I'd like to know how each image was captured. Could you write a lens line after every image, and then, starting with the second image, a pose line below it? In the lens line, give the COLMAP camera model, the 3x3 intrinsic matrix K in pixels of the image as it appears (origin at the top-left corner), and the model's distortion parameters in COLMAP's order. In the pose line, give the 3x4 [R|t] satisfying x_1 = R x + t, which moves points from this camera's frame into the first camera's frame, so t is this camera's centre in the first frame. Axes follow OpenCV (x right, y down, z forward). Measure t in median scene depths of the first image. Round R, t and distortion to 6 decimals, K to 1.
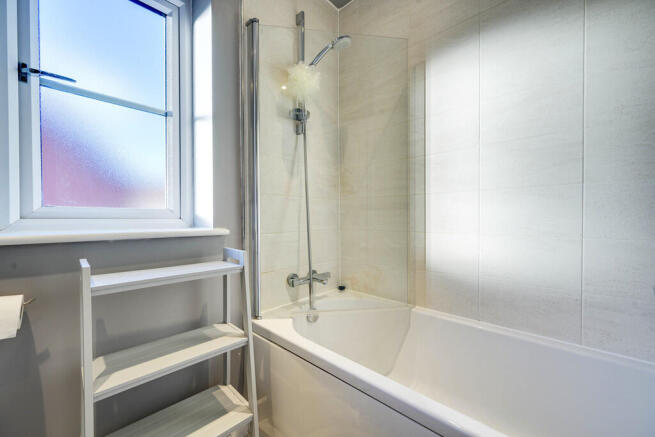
lens RADIAL K [[251.3, 0, 321.0], [0, 251.3, 221.0], [0, 0, 1]] dist [-0.002260, -0.000054]
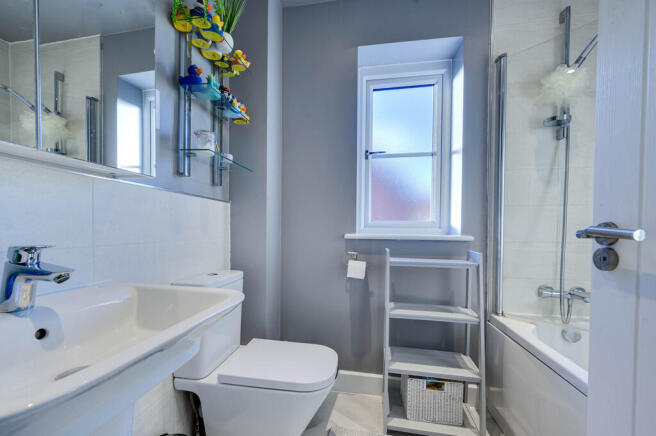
lens RADIAL K [[265.4, 0, 327.9], [0, 265.4, 233.6], [0, 0, 1]] dist [-0.001146, -0.000077]
pose [[0.558607, 0.024096, -0.829082, 0.329573], [-0.019851, 0.999680, 0.015680, 0.011714], [0.829195, 0.007699, 0.558907, -0.350201]]
